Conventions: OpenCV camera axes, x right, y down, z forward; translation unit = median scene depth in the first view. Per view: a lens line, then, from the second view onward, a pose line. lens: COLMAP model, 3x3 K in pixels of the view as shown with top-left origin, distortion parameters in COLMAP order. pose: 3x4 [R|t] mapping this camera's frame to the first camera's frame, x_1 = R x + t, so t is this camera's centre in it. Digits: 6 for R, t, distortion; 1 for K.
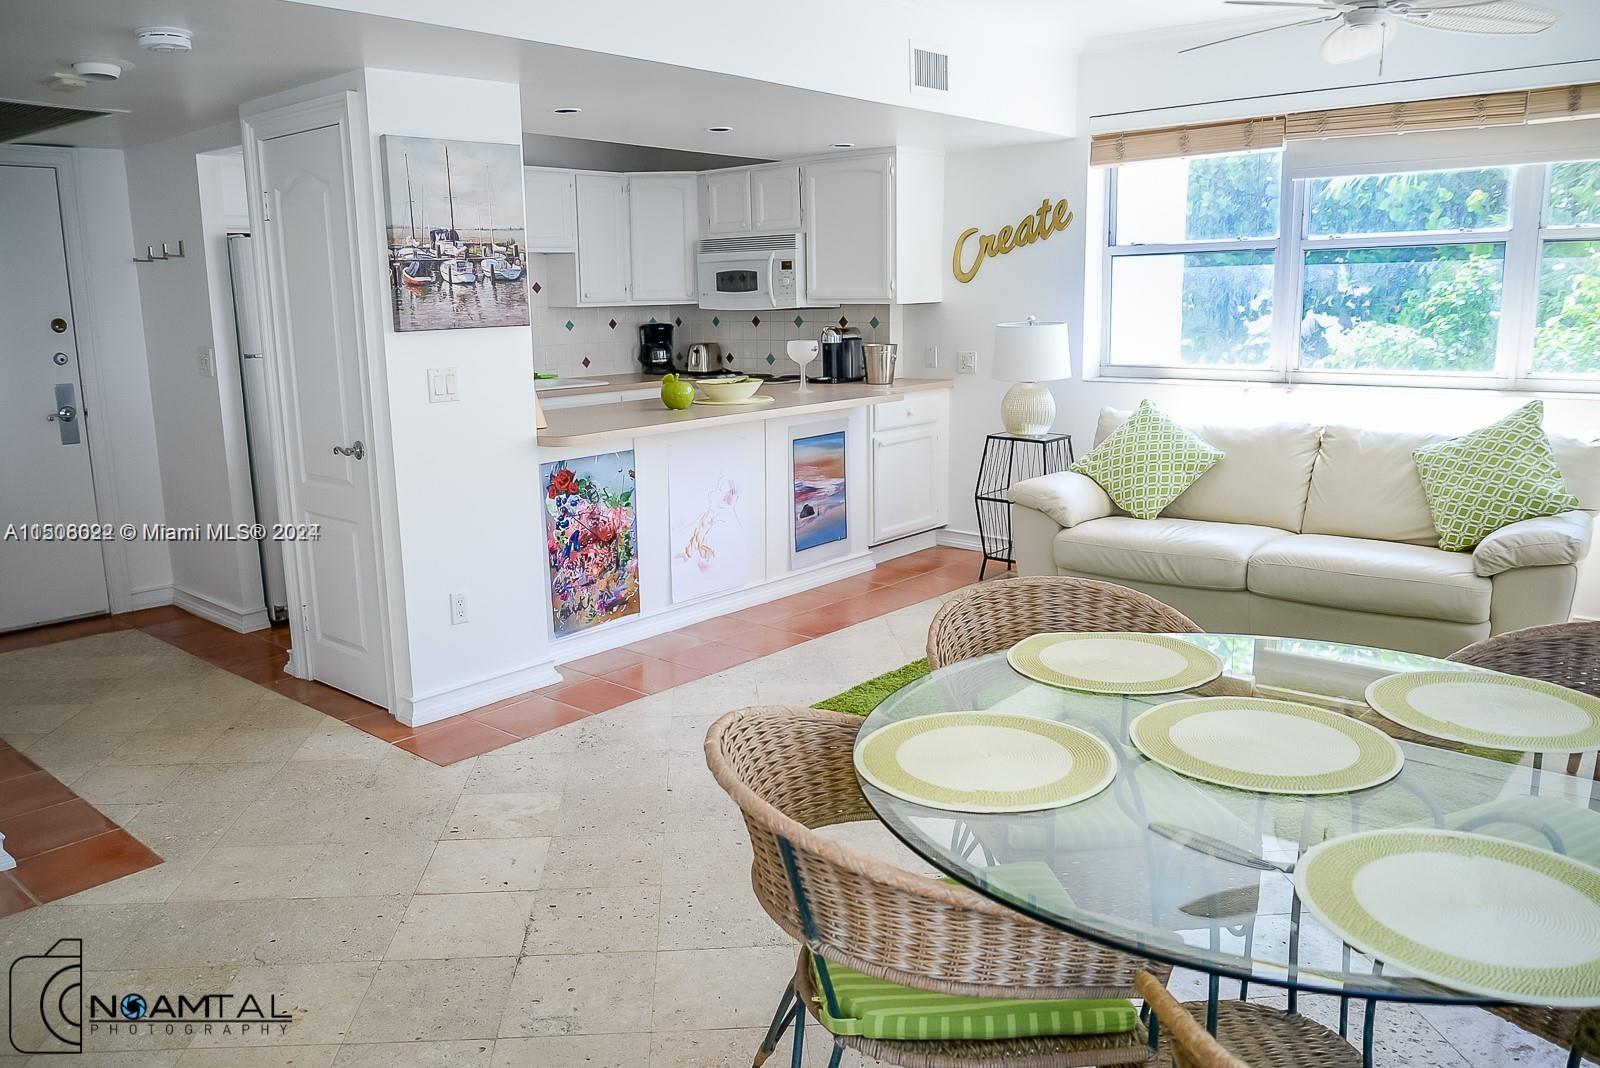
lens RADIAL K [[1195.9, 0, 800.0], [0, 1195.9, 534.0], [0, 0, 1]] dist [-0.011996, -0.003487]
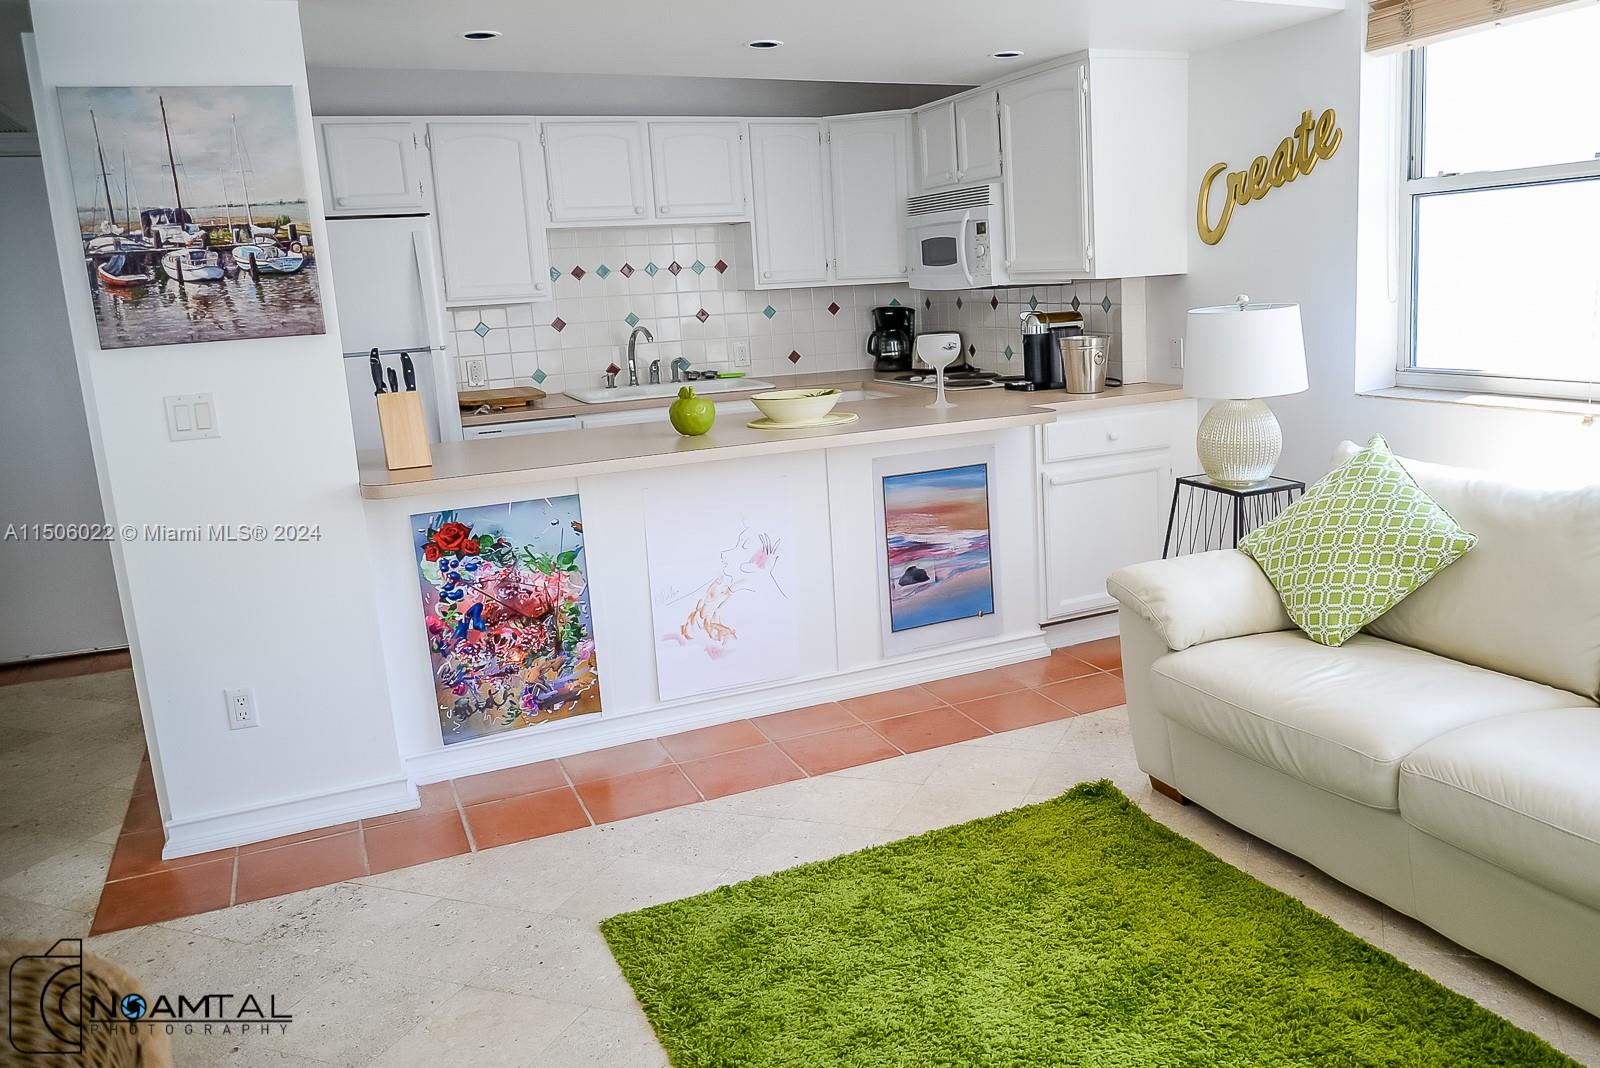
lens RADIAL K [[1254.3, 0, 941.3], [0, 1254.3, 536.2], [0, 0, 1]] dist [-0.016039, -0.007945]
pose [[0.924905, 0.053789, -0.376374, 0.355172], [-0.045910, 0.998499, 0.029880, -0.077620], [0.377416, -0.010357, 0.925986, 0.369861]]
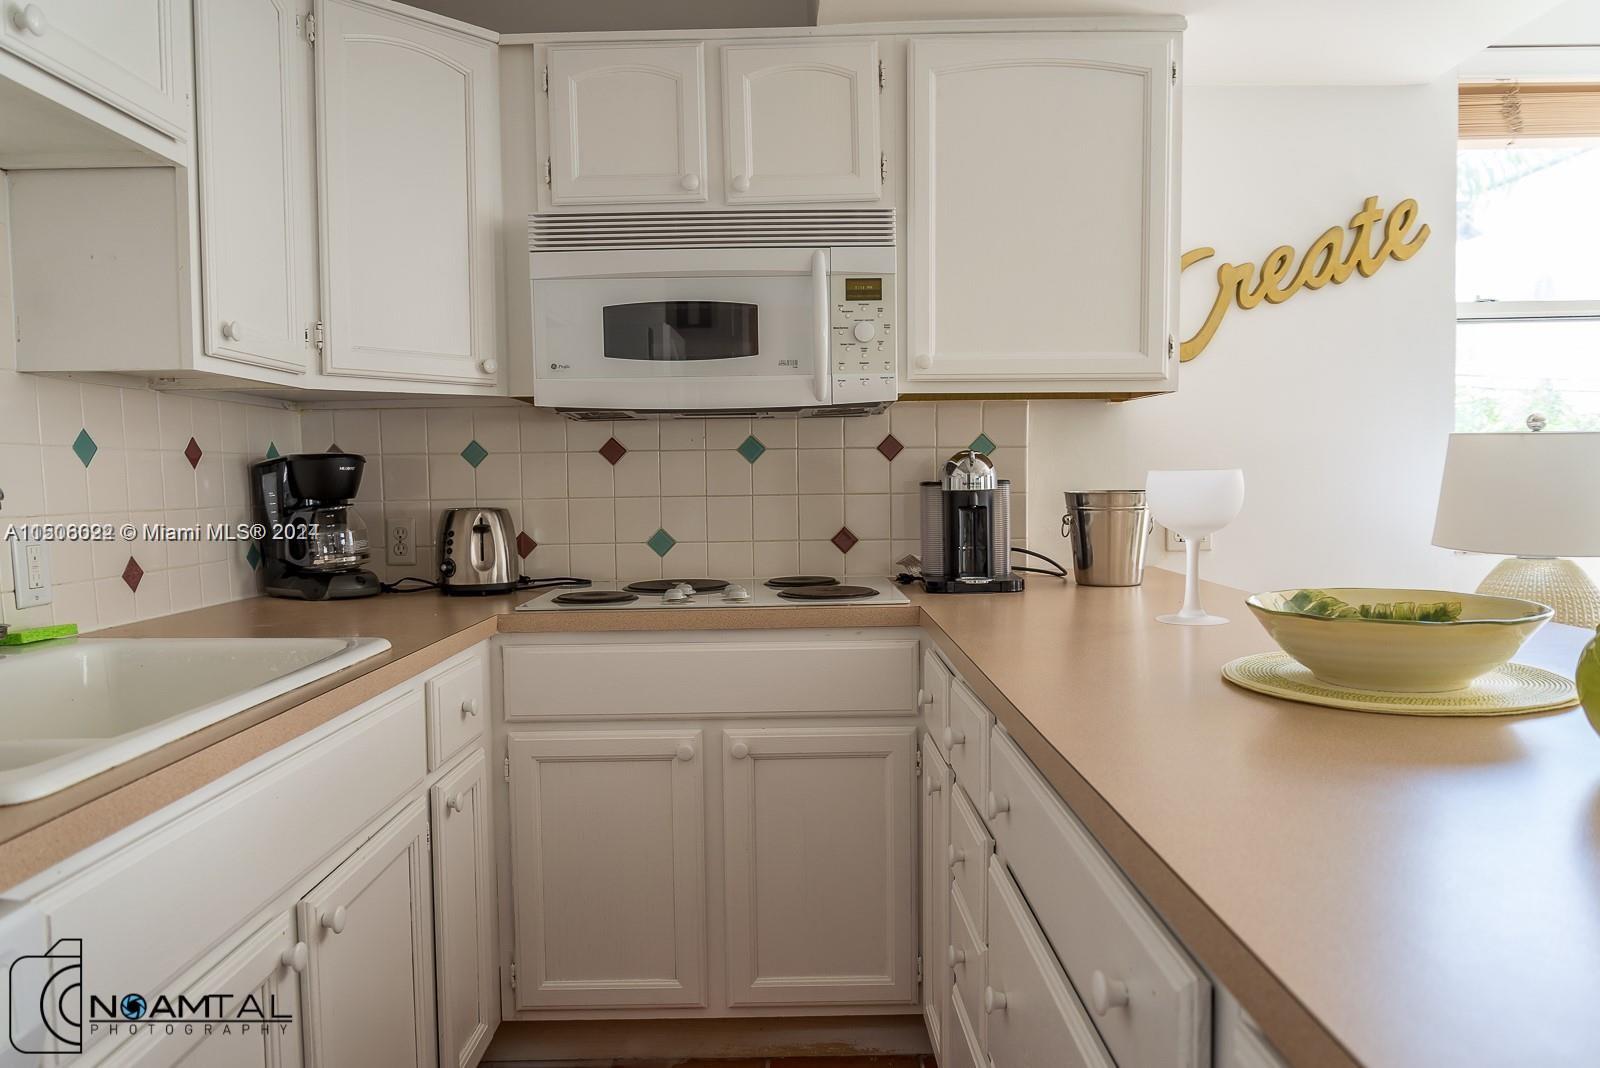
lens RADIAL K [[1124.5, 0, 800.0], [0, 1124.5, 534.0], [0, 0, 1]] dist [-0.004229, -0.001604]
pose [[0.752267, -0.028962, 0.658222, -0.350780], [0.132974, 0.985149, -0.108626, -0.150843], [-0.645300, 0.169242, 0.744946, 1.017834]]
